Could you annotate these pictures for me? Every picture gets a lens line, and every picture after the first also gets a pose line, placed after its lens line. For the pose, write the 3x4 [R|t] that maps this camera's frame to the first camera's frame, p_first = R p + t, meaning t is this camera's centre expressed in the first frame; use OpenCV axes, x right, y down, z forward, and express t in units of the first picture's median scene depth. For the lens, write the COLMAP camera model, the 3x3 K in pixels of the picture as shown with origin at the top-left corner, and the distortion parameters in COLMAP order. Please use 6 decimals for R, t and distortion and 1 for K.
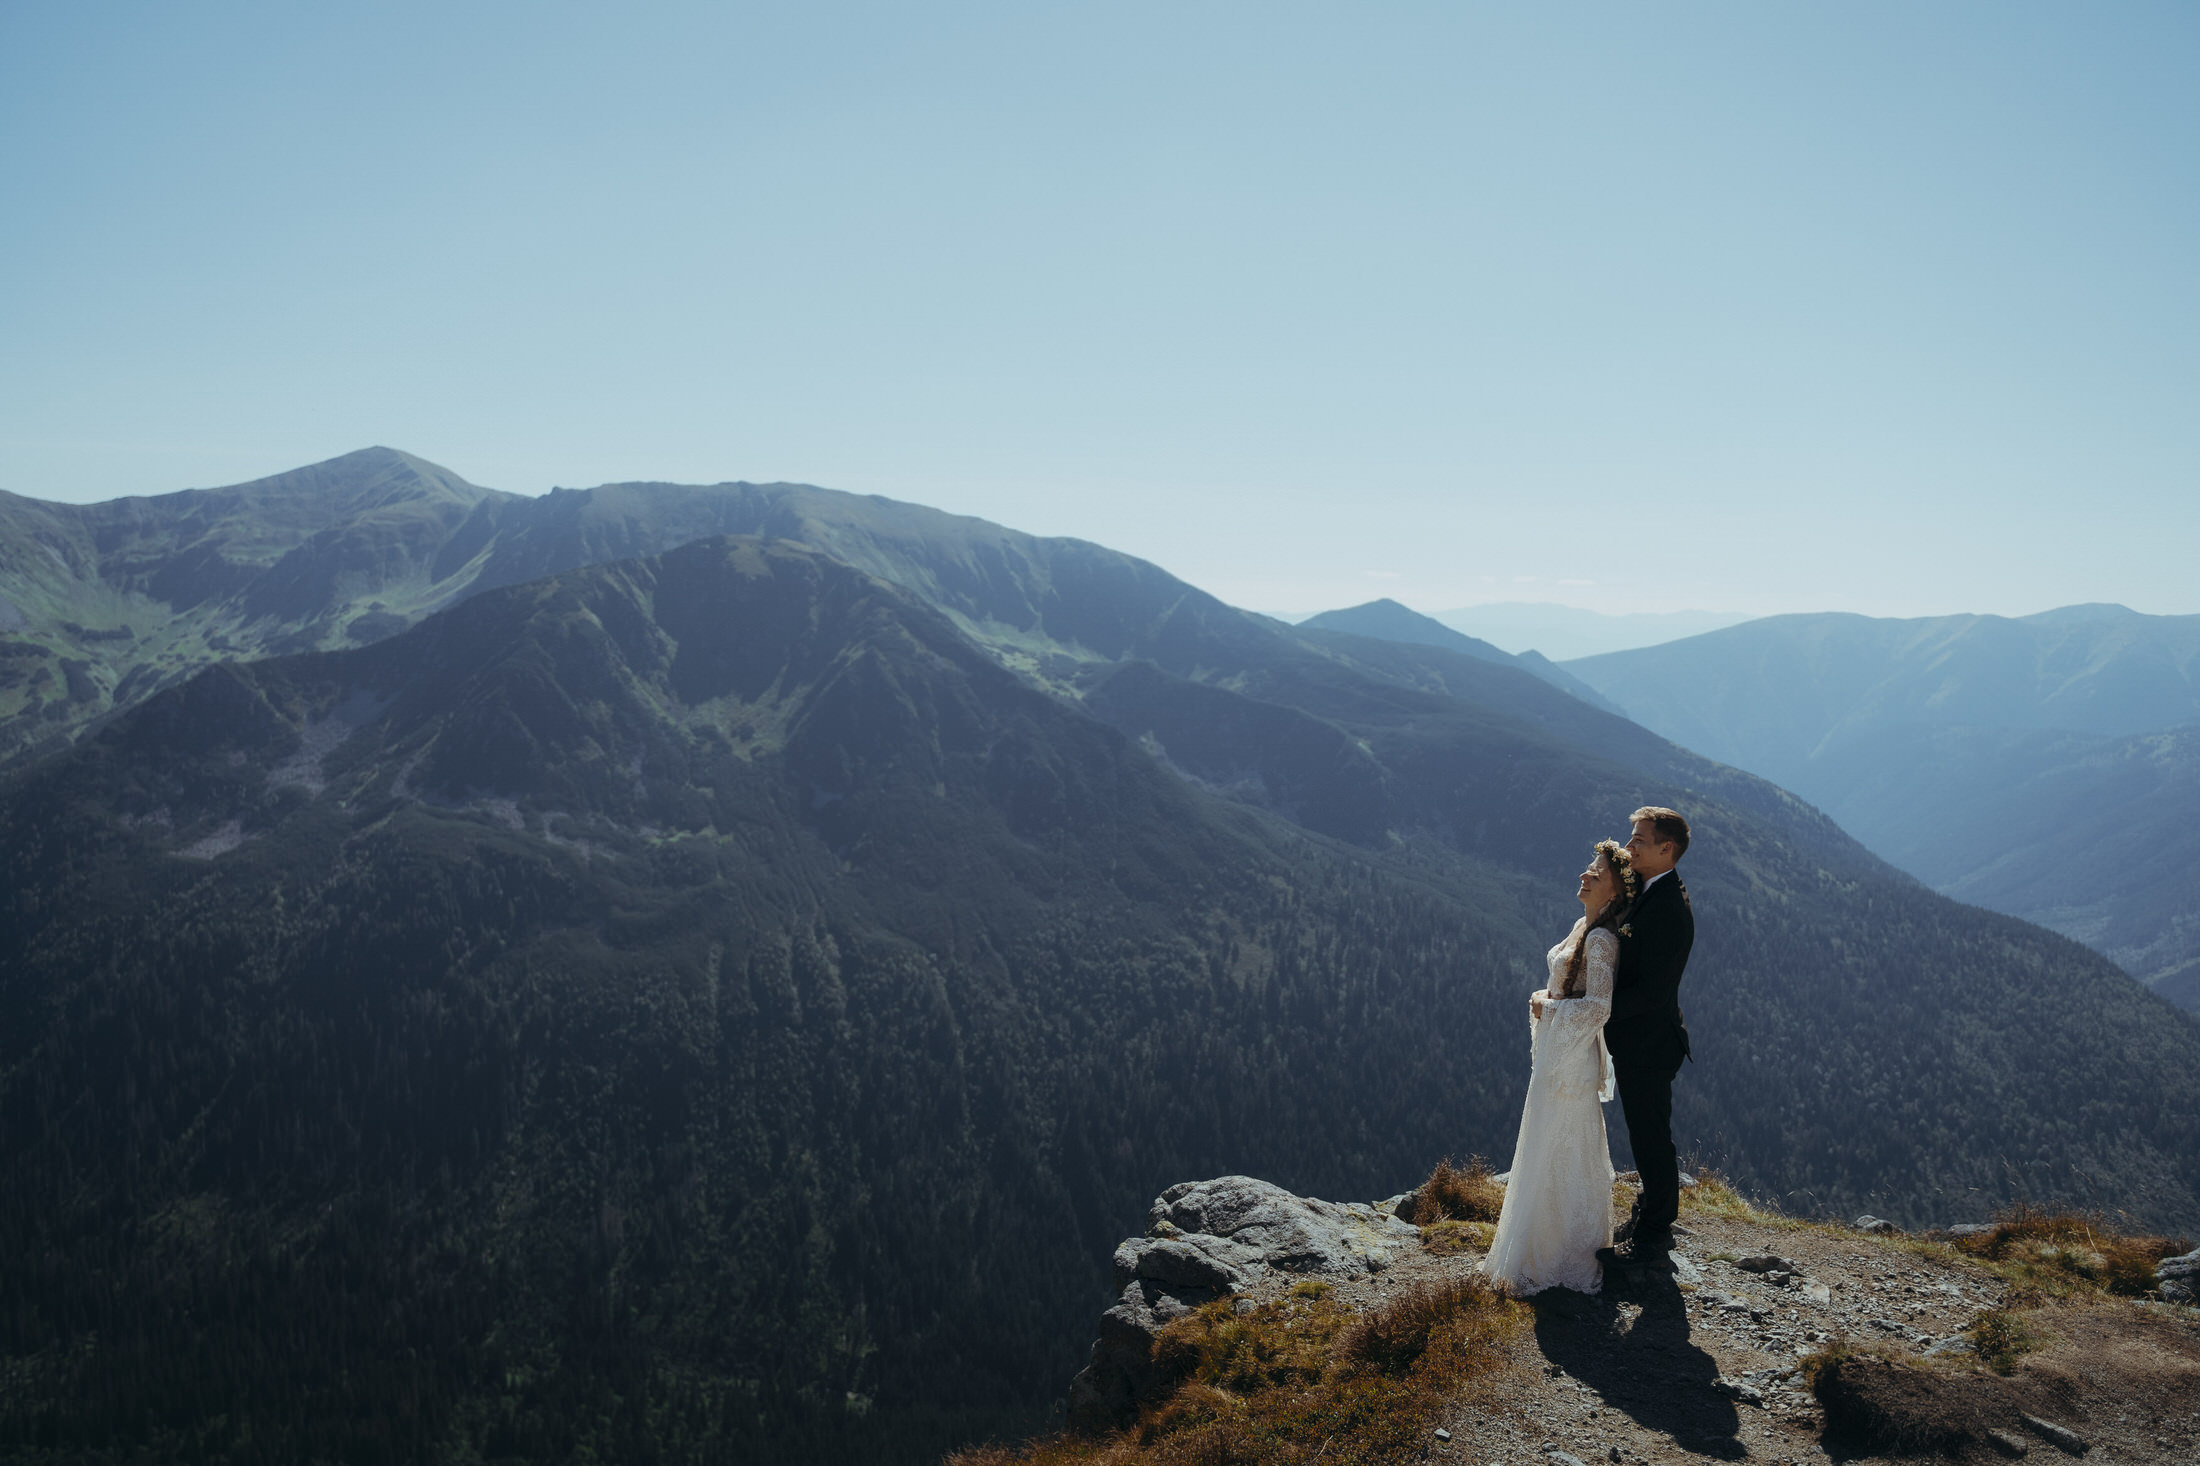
lens RADIAL K [[1763.3, 0, 1100.0], [0, 1763.3, 733.0], [0, 0, 1]] dist [0.003836, -0.012313]
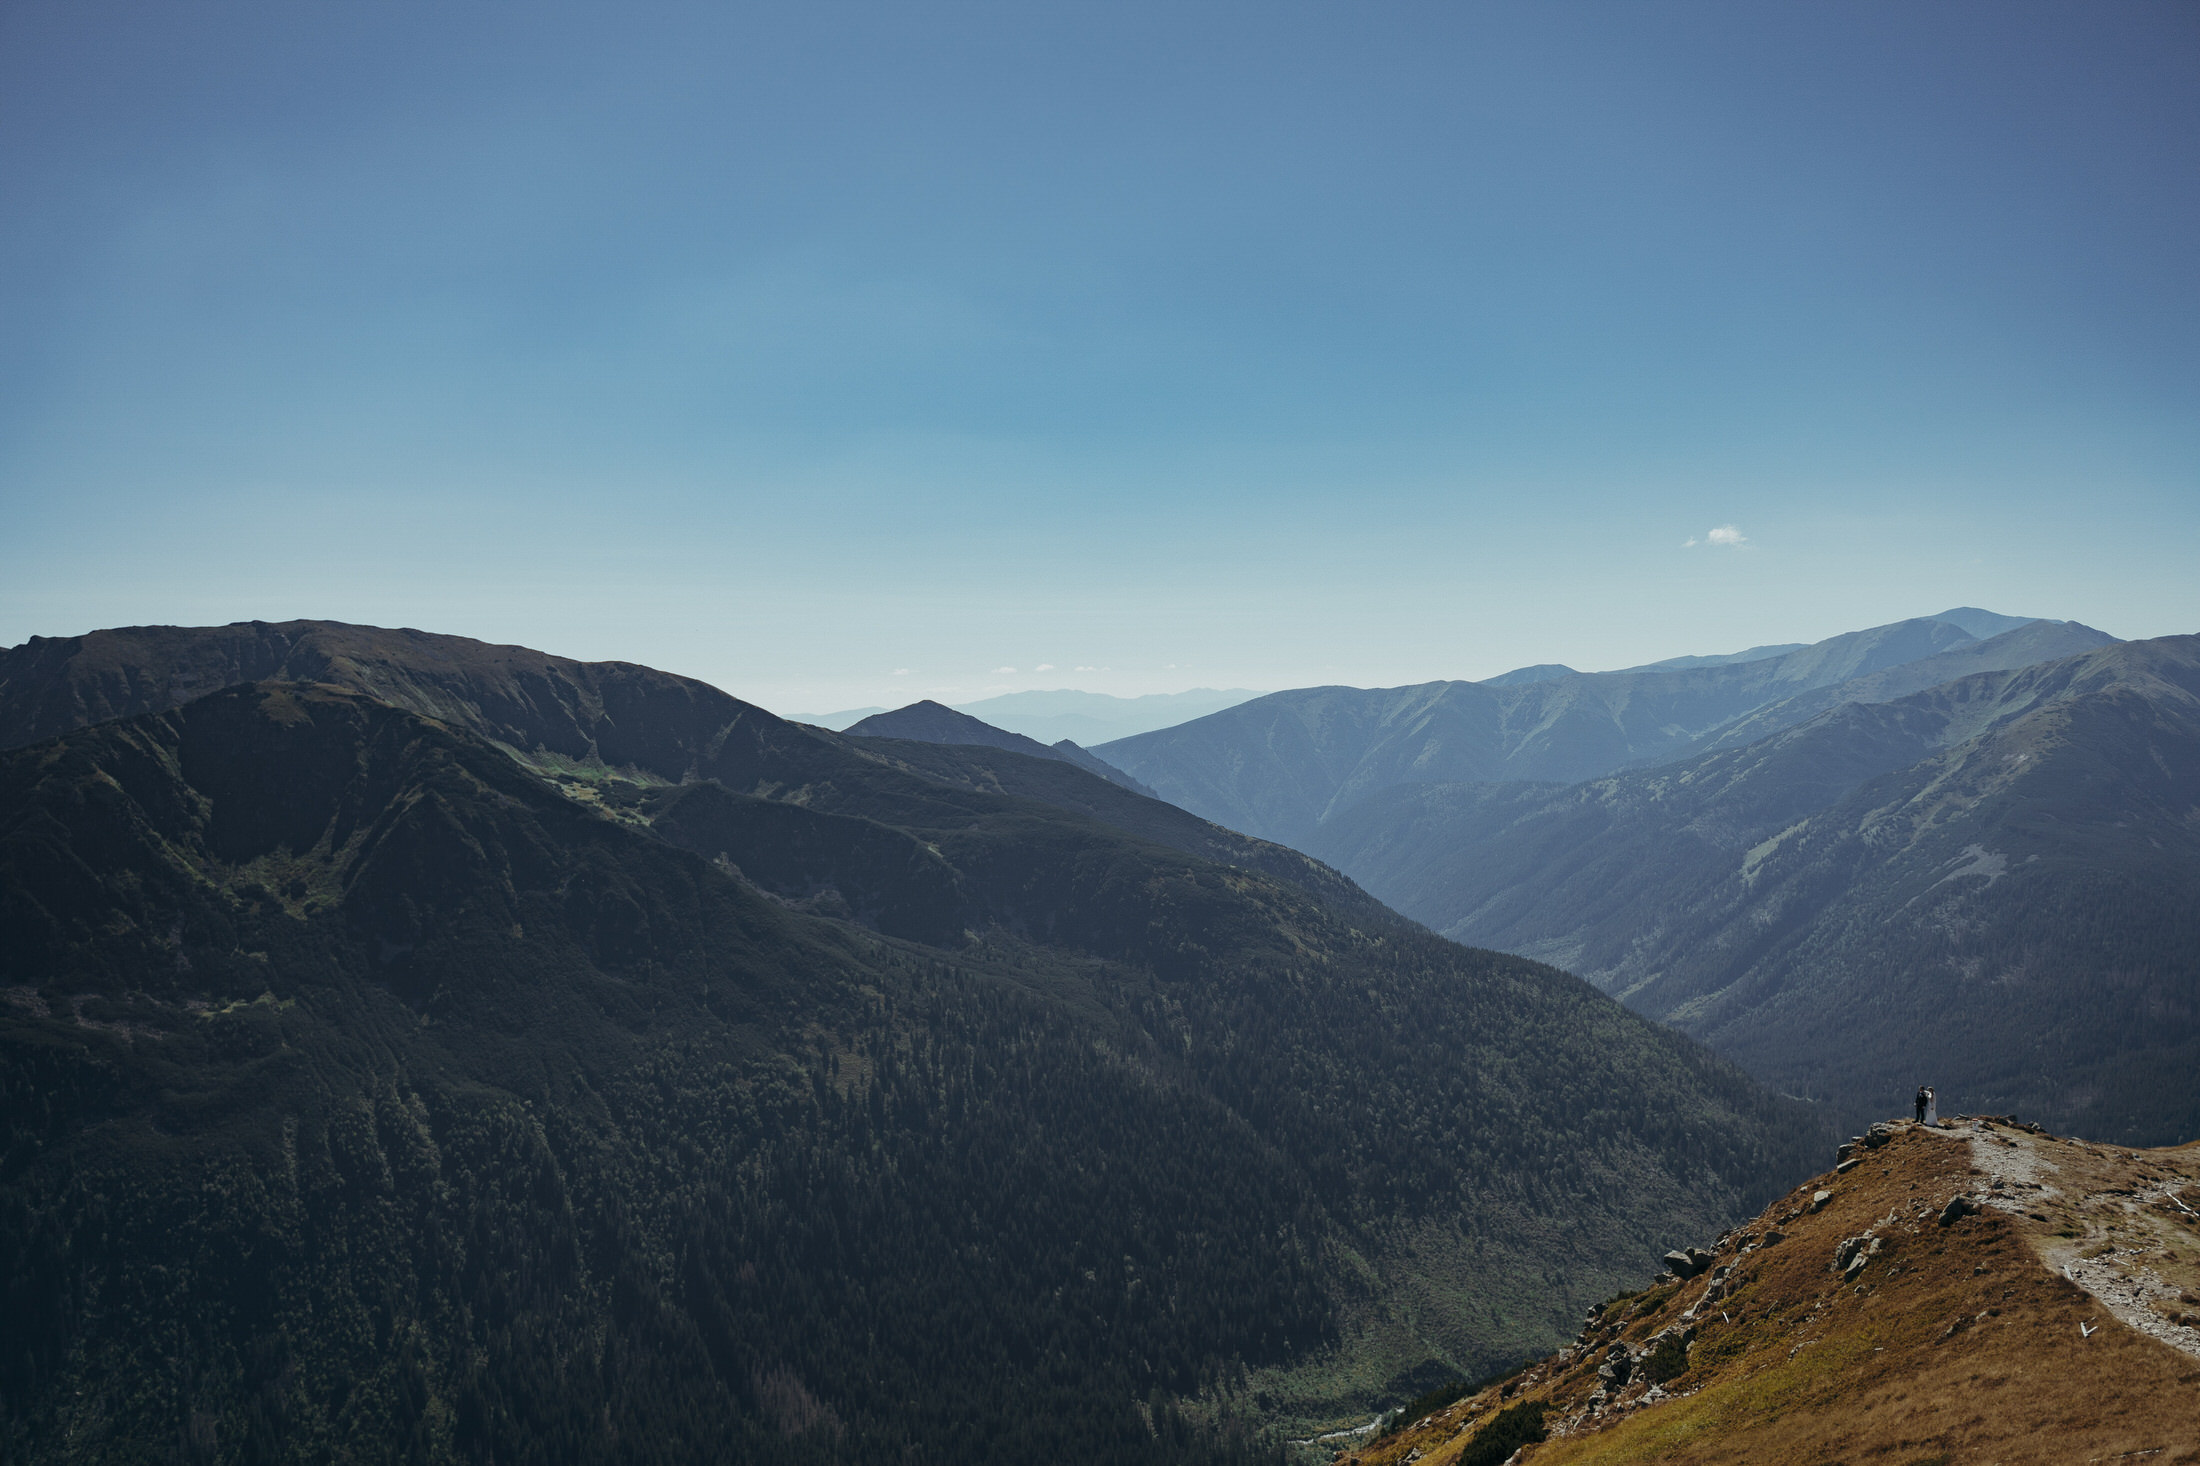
lens RADIAL K [[1763.3, 0, 1100.0], [0, 1763.3, 733.0], [0, 0, 1]] dist [0.003836, -0.012313]
pose [[0.962428, -0.062821, 0.264171, -0.032616], [0.077269, 0.996010, -0.044649, -0.009022], [-0.260312, 0.063384, 0.963442, -0.036194]]
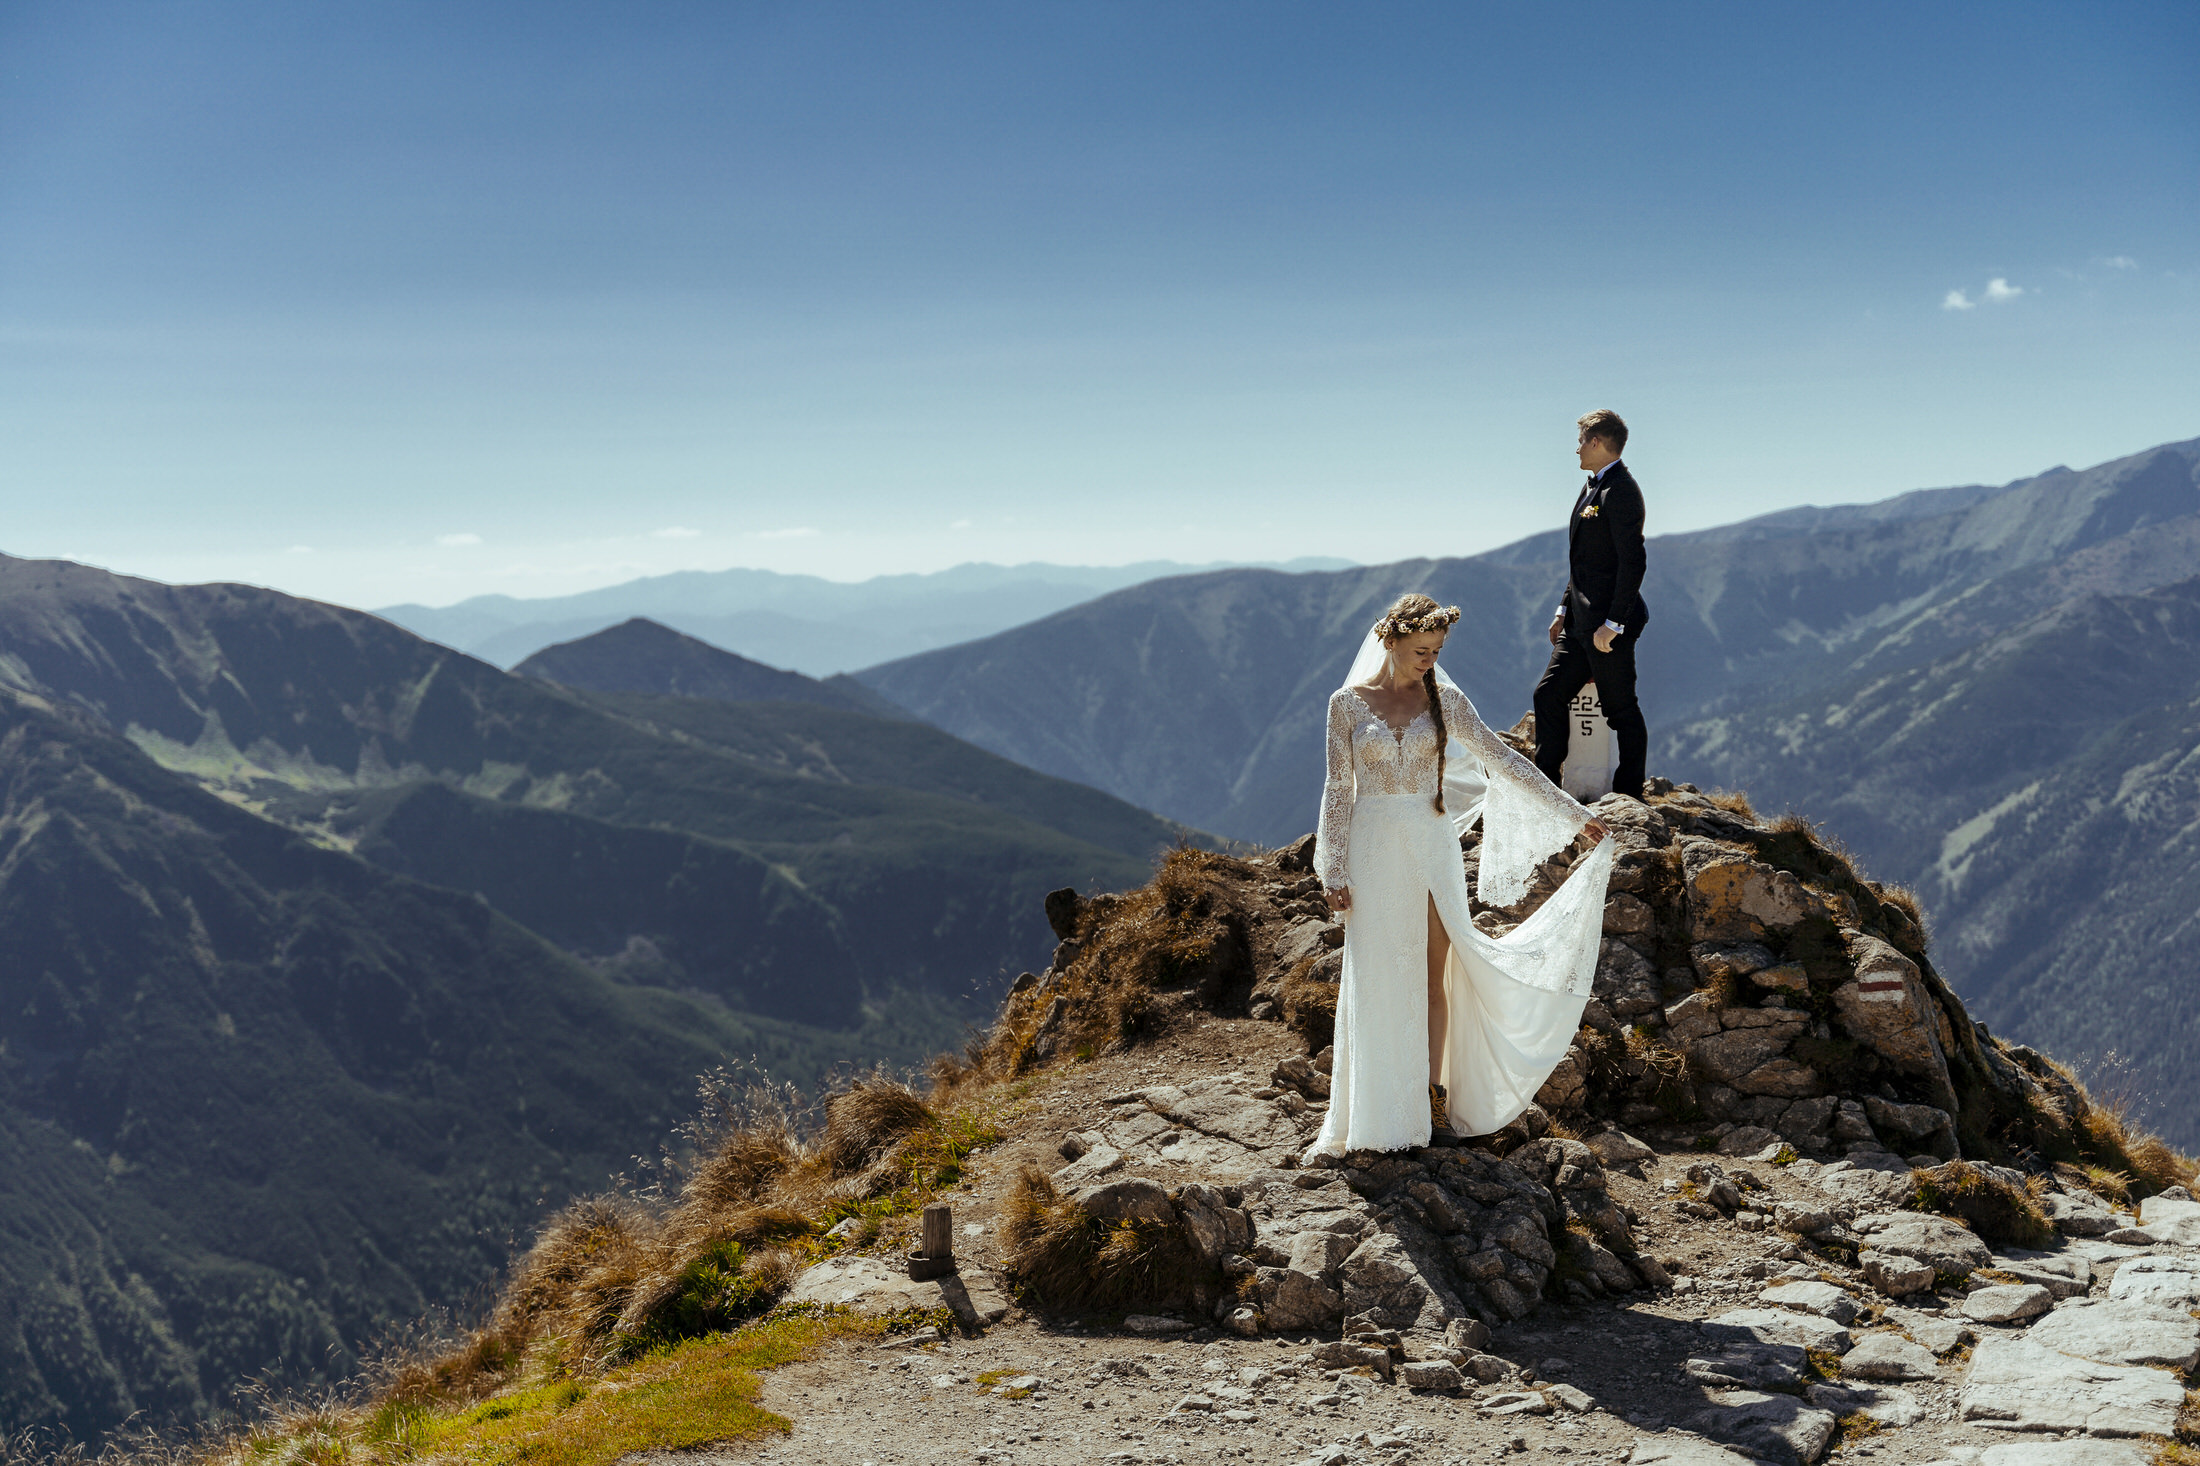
lens RADIAL K [[3043.3, 0, 1100.0], [0, 3043.3, 733.0], [0, 0, 1]] dist [-0.000664, -0.023116]
pose [[0.927788, -0.090928, 0.361857, -0.194918], [0.098581, 0.995125, -0.002701, -0.040604], [-0.359848, 0.038179, 0.932230, -0.152164]]
